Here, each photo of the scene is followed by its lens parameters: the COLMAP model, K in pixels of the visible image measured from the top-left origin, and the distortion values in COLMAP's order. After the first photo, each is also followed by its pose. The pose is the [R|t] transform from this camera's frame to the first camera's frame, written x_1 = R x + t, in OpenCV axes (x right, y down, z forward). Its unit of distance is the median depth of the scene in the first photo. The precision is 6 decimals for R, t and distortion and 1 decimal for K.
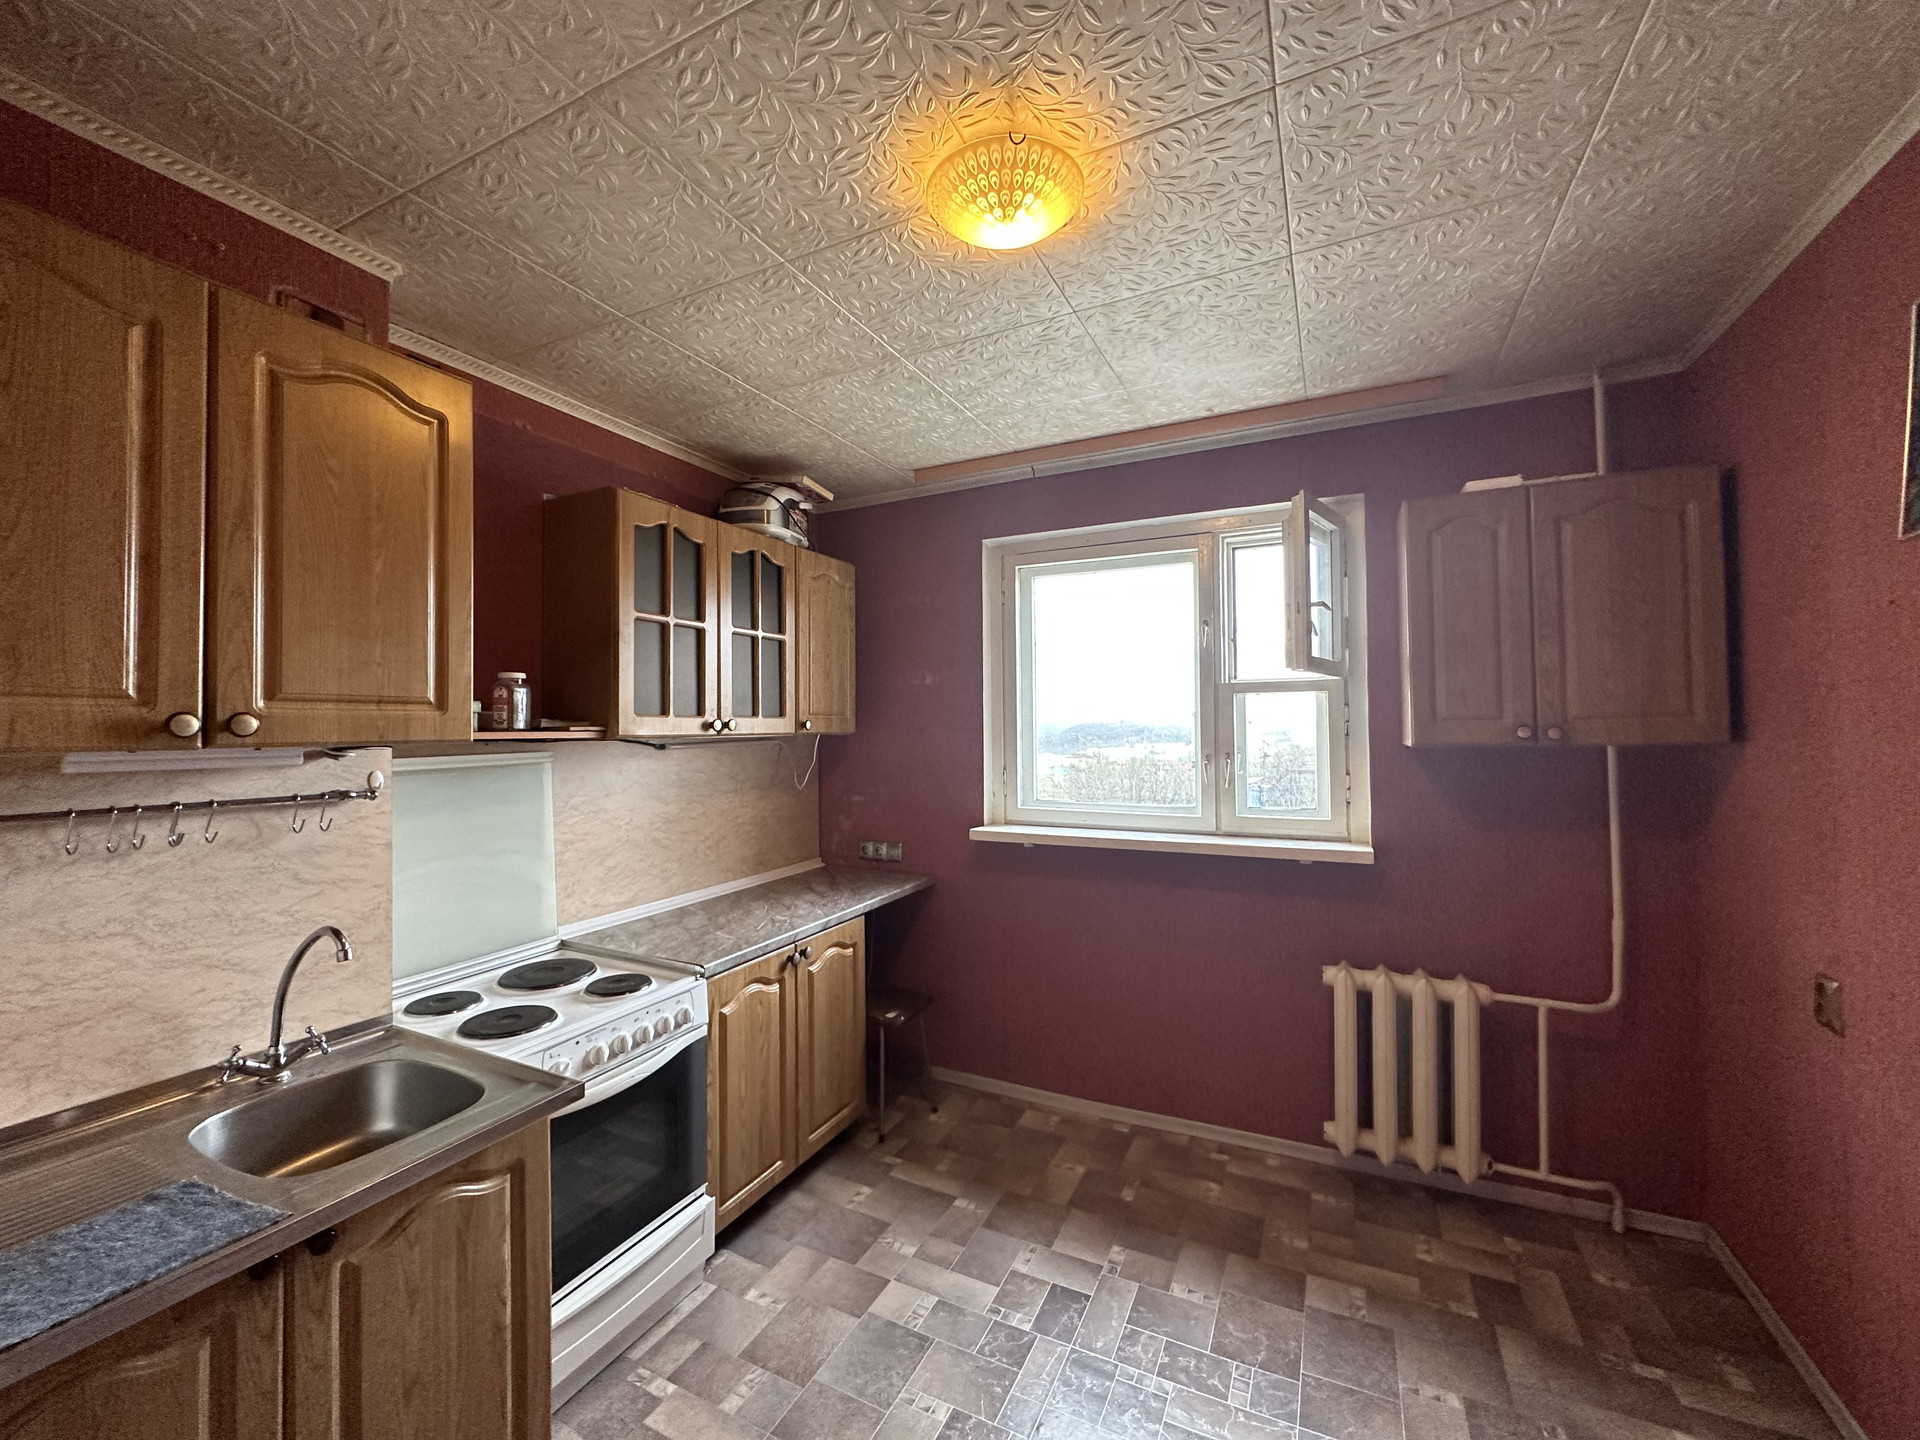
lens RADIAL K [[765.0, 0, 960.2], [0, 765.0, 720.9], [0, 0, 1]] dist [-0.004683, 0.001033]
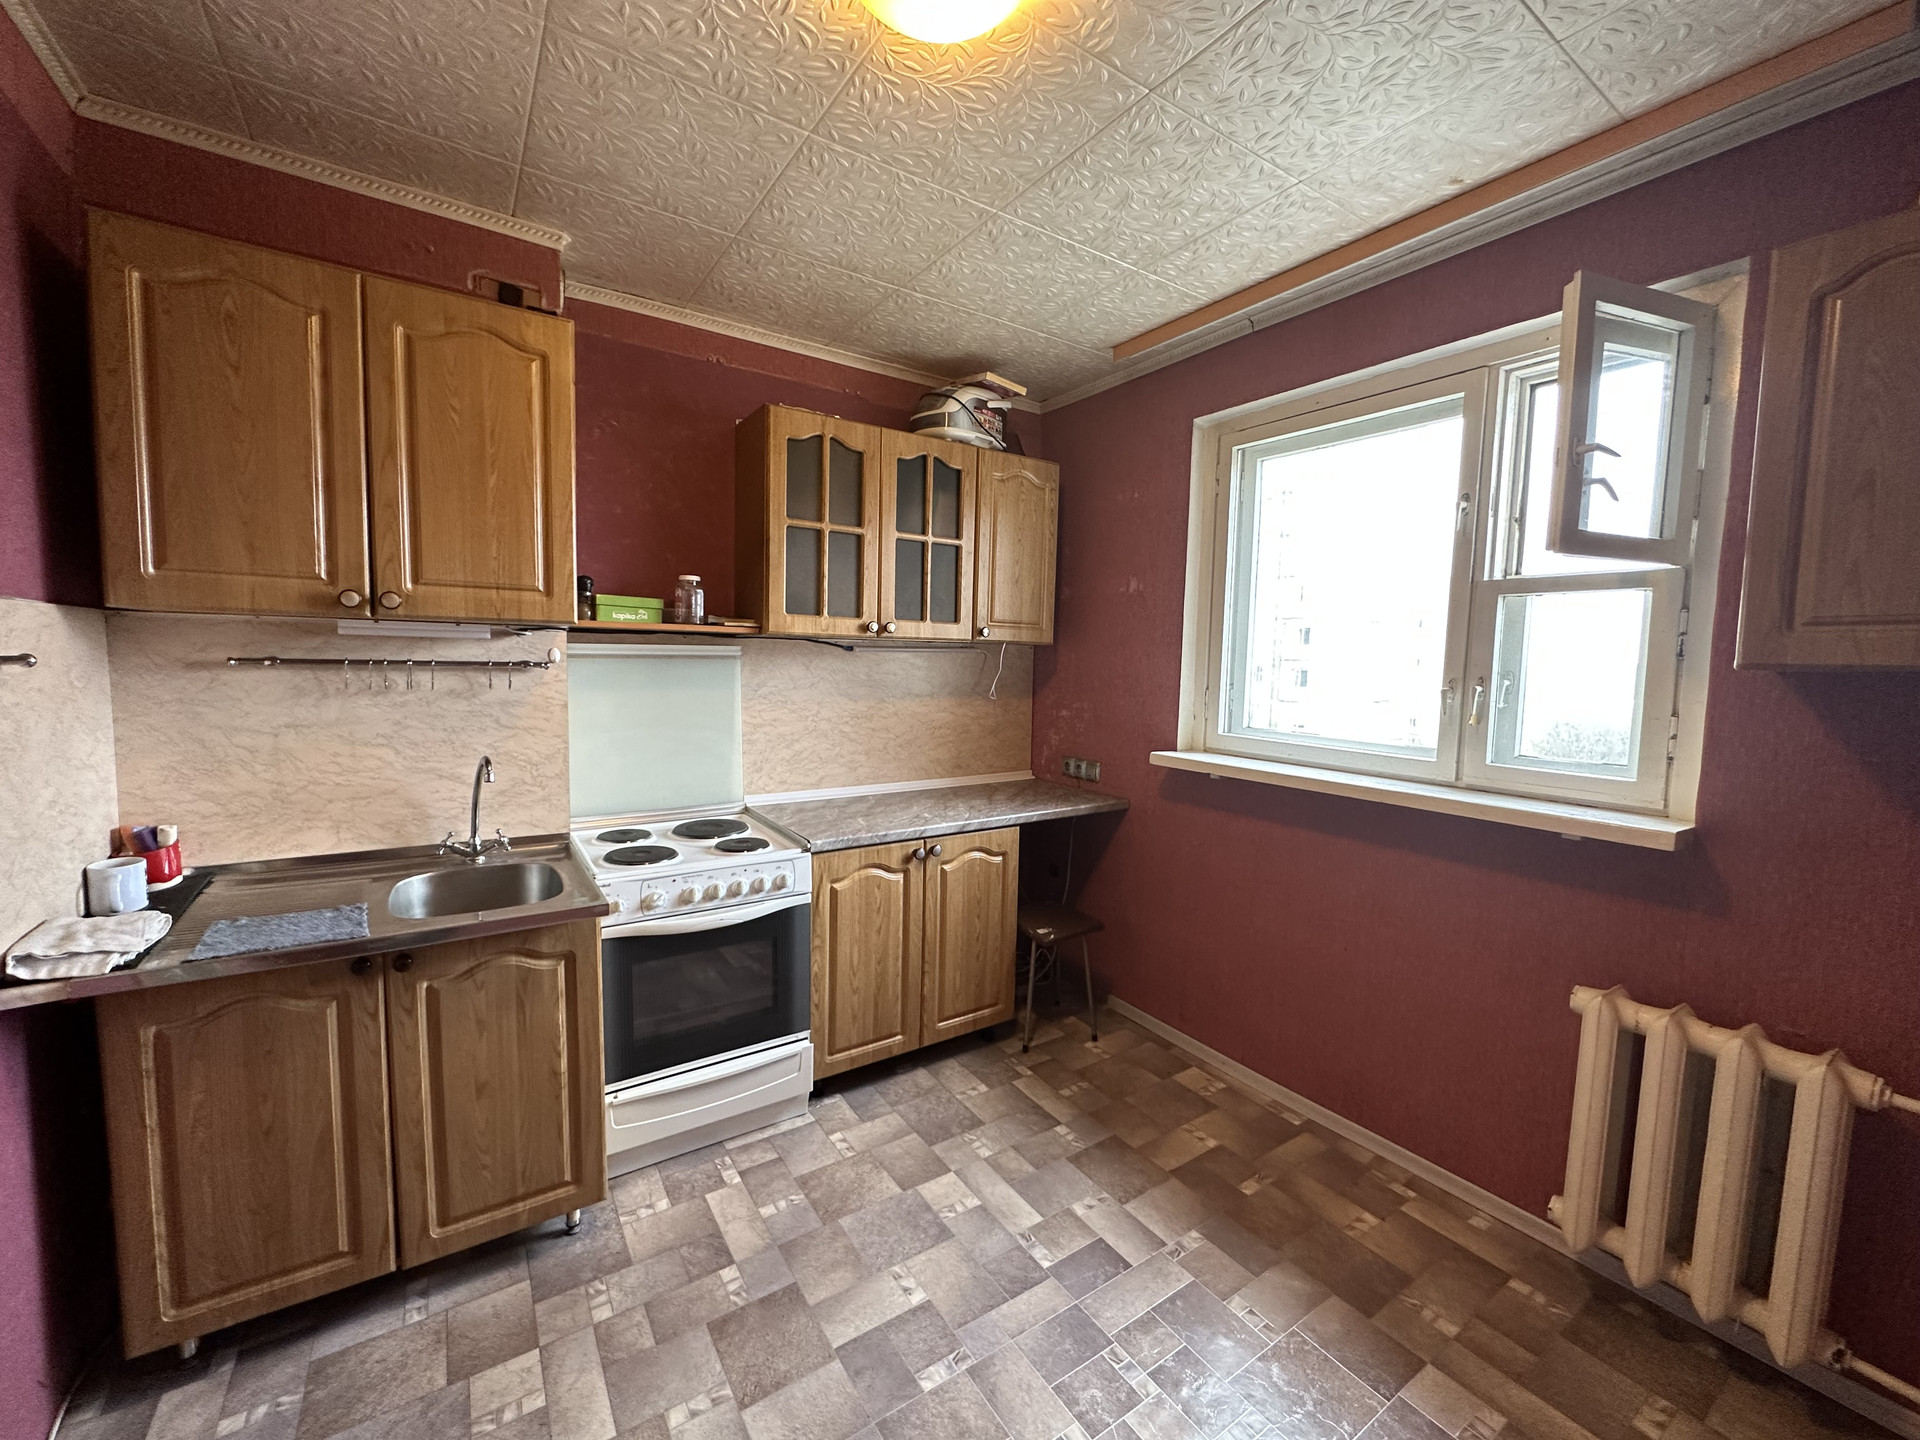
lens RADIAL K [[765.0, 0, 960.9], [0, 765.0, 720.0], [0, 0, 1]] dist [-0.004683, 0.001033]
pose [[0.866235, 0.070401, -0.494653, 0.351255], [-0.026282, 0.995073, 0.095597, 0.032285], [0.498946, -0.069809, 0.863817, 0.153012]]
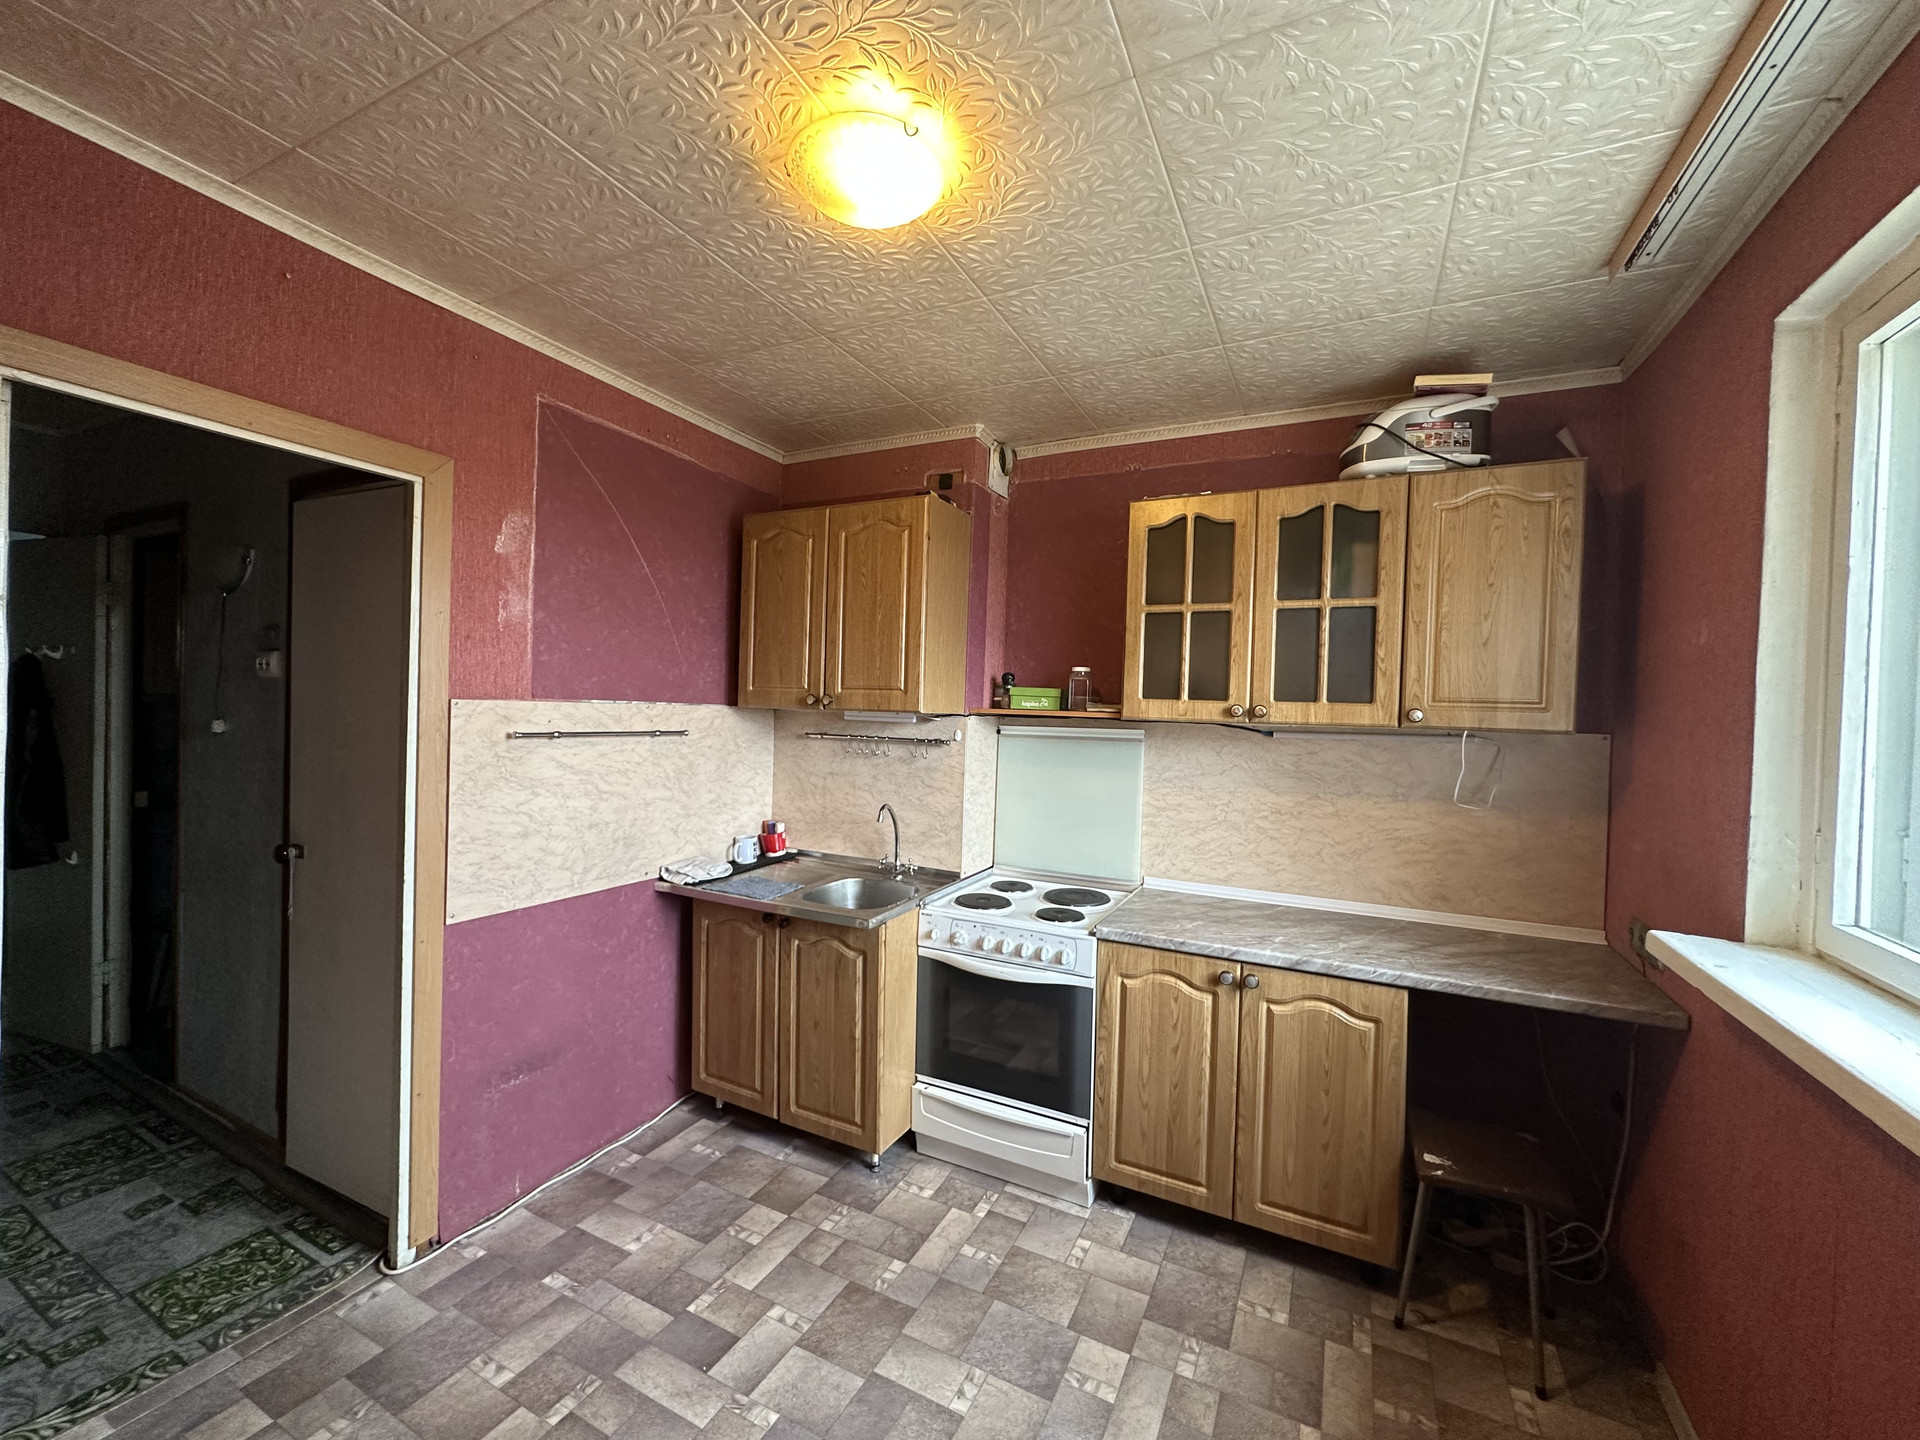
lens RADIAL K [[765.0, 0, 961.9], [0, 765.0, 720.6], [0, 0, 1]] dist [-0.004683, 0.001033]
pose [[-0.007992, 0.026396, -0.999620, 0.691426], [-0.020035, 0.999447, 0.026552, -0.000749], [0.999767, 0.020239, -0.007459, 0.735993]]
